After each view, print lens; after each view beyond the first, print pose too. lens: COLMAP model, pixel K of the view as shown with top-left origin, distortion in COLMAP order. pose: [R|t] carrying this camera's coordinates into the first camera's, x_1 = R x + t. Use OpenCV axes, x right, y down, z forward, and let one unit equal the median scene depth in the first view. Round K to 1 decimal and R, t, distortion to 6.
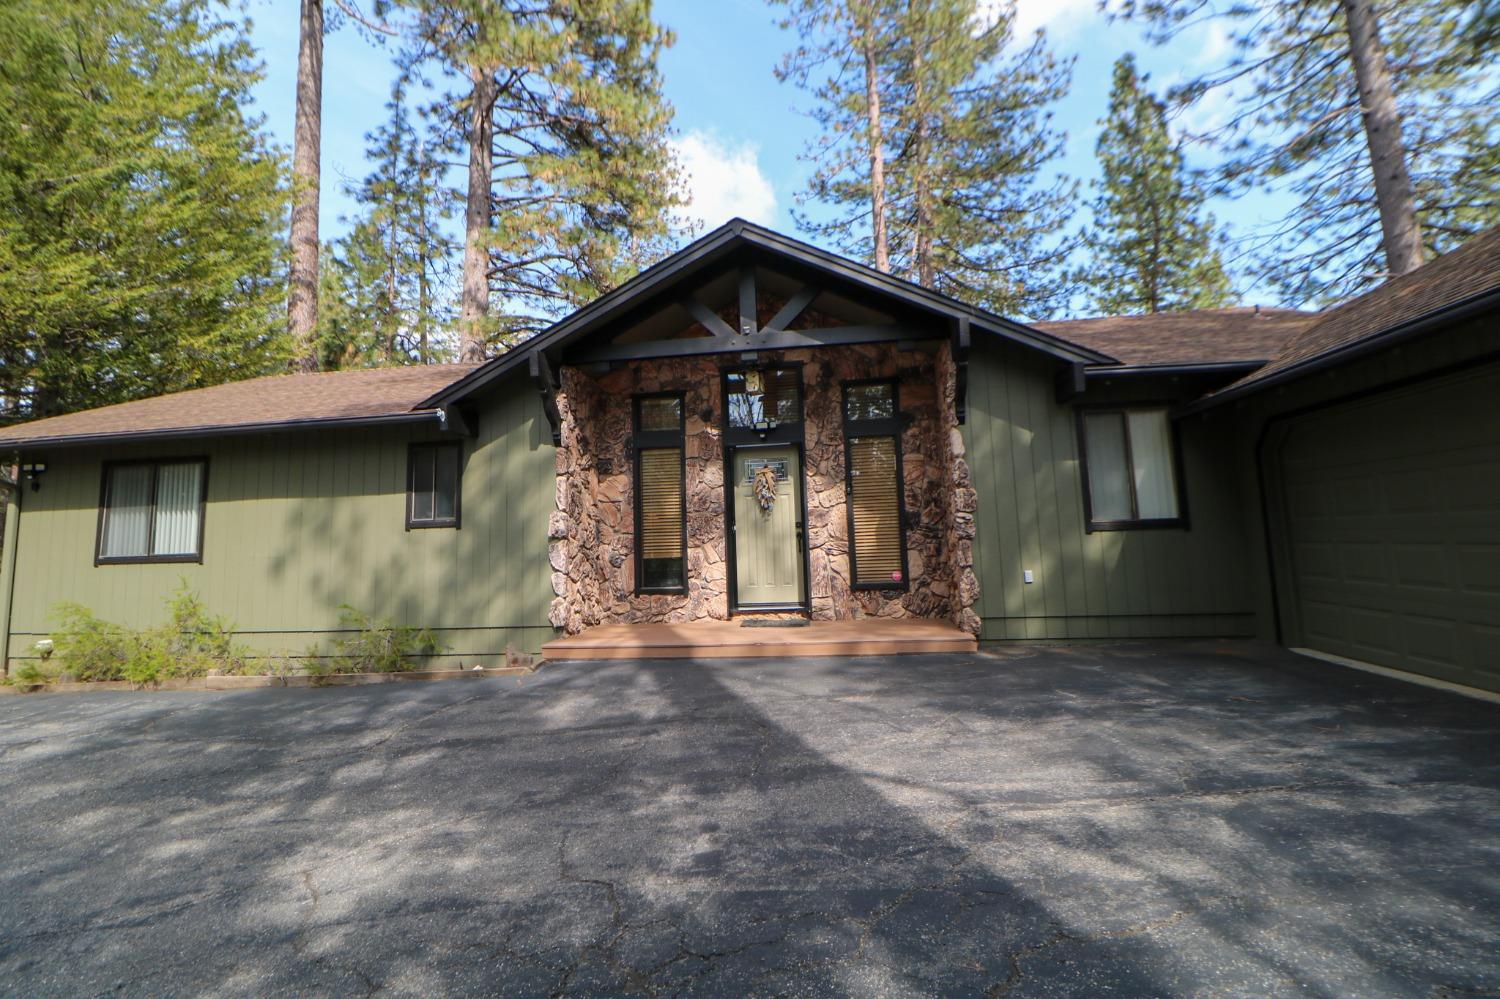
lens RADIAL K [[704.1, 0, 760.5], [0, 704.1, 444.1], [0, 0, 1]] dist [-0.001761, 0.000118]
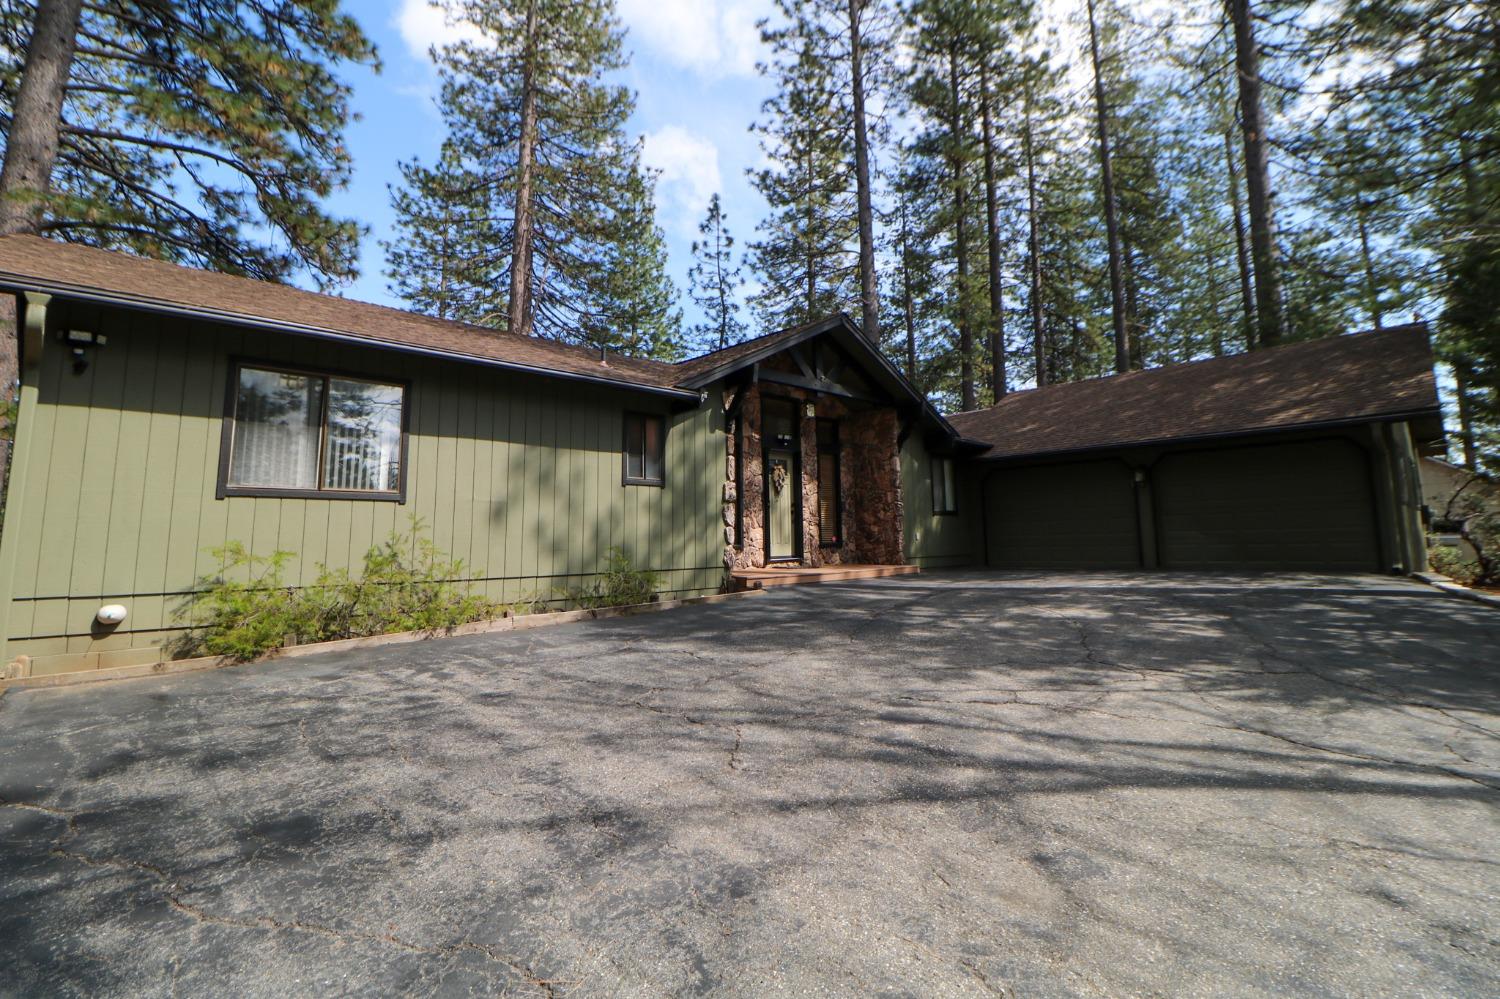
lens RADIAL K [[704.1, 0, 760.5], [0, 704.1, 444.1], [0, 0, 1]] dist [-0.001761, 0.000118]
pose [[0.610202, 0.132036, 0.781166, -1.226310], [-0.108626, 0.990646, -0.082591, 0.120454], [-0.784764, -0.034458, 0.618836, 0.120005]]
